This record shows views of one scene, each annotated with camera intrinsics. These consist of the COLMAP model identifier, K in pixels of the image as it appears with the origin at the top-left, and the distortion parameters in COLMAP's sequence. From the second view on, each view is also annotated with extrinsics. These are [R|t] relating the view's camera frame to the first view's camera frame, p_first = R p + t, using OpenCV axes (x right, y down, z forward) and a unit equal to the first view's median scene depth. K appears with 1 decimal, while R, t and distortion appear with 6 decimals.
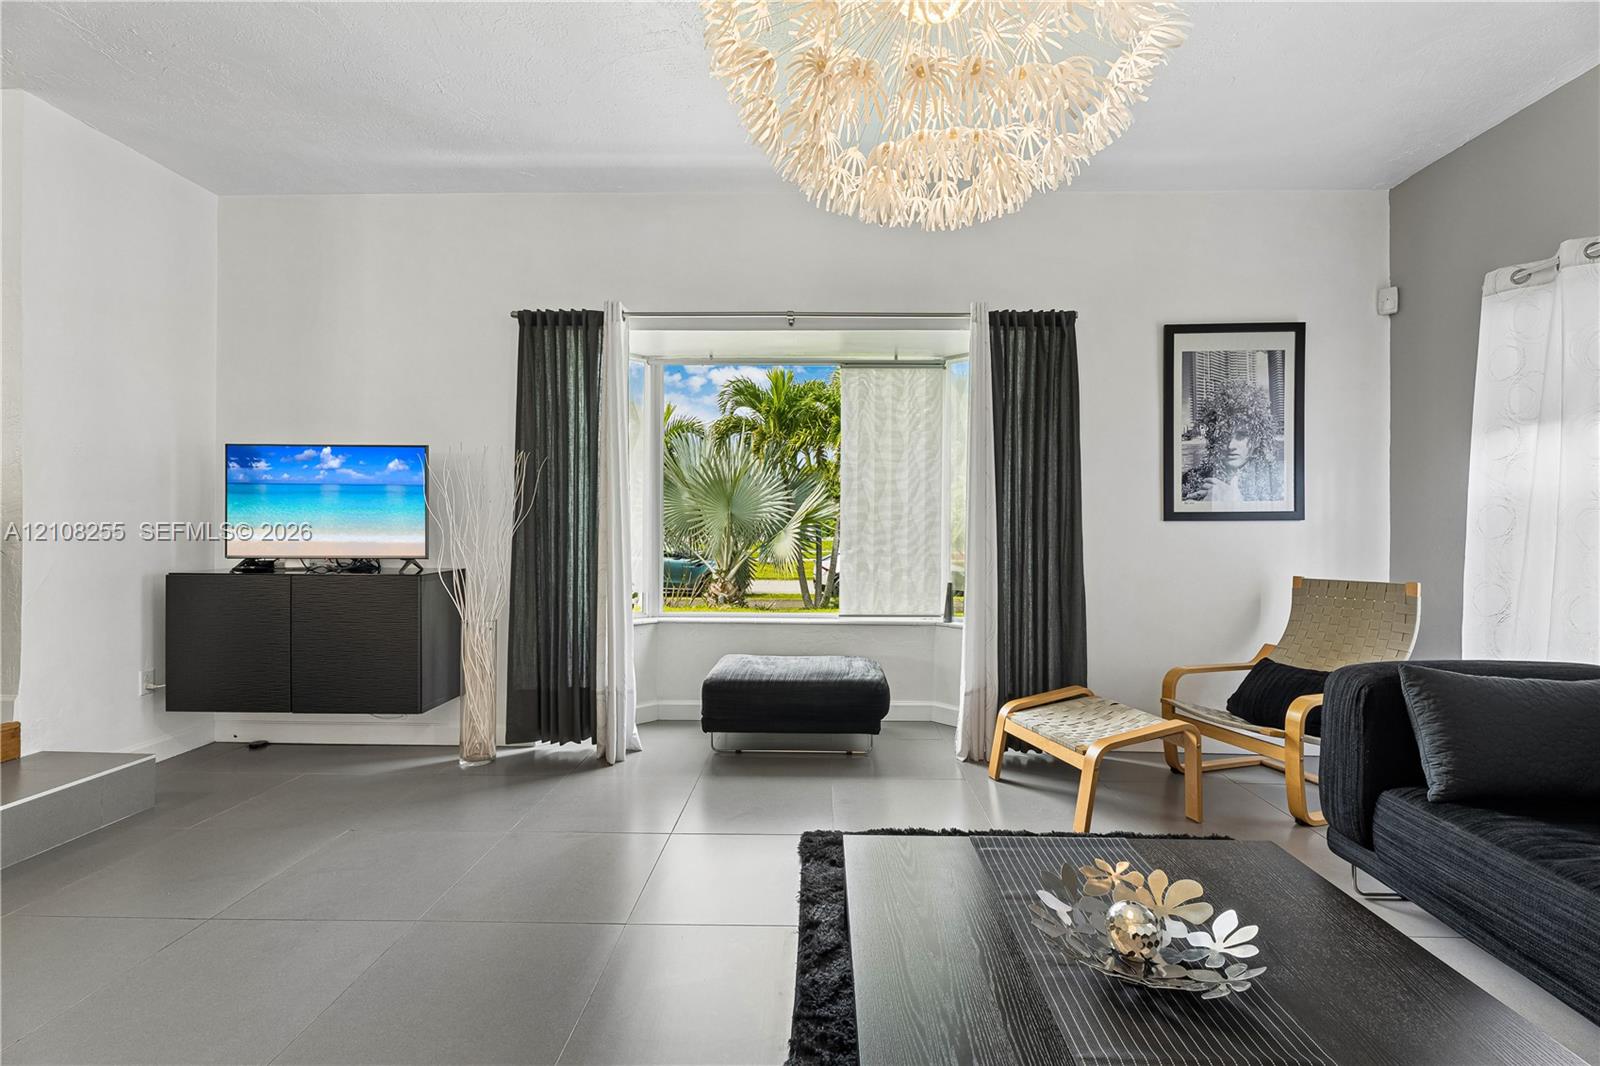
lens RADIAL K [[716.8, 0, 798.8], [0, 716.8, 524.5], [0, 0, 1]] dist [0.002529, 0.000732]
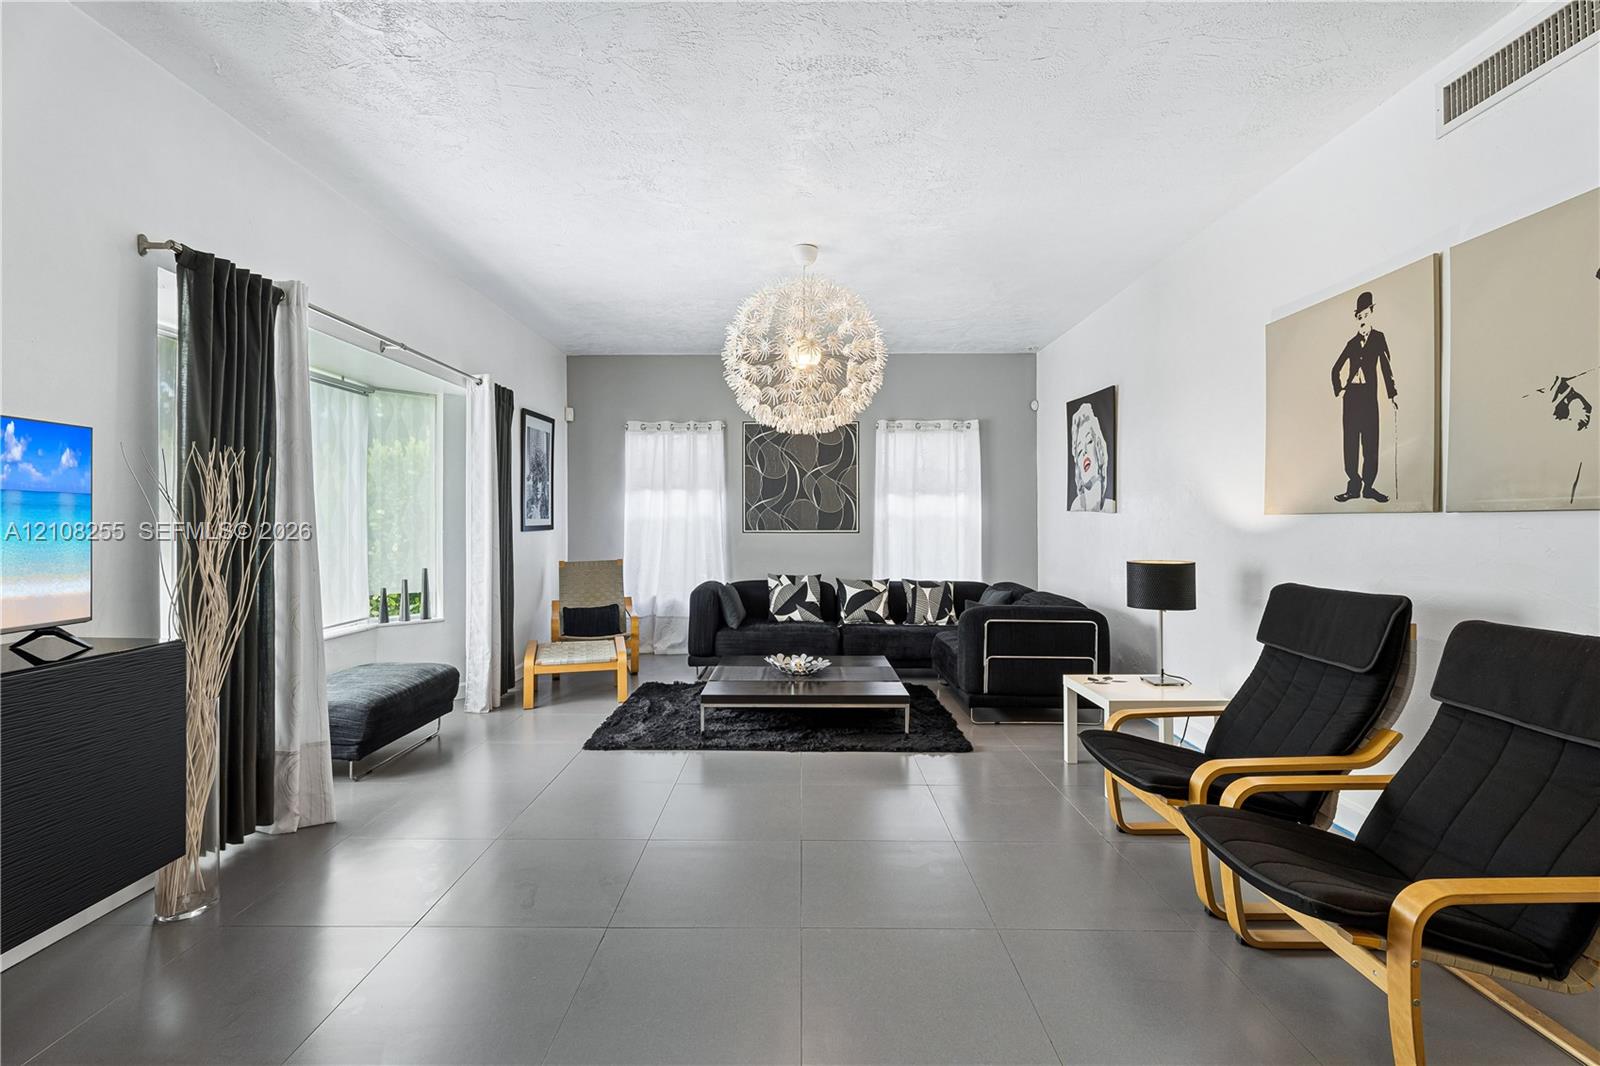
lens RADIAL K [[716.8, 0, 798.8], [0, 716.8, 524.5], [0, 0, 1]] dist [0.002529, 0.000732]
pose [[-0.024196, -0.008834, 0.999668, -1.105100], [0.003858, 0.999953, 0.008930, -0.034249], [-0.999700, 0.004073, -0.024161, 0.441976]]
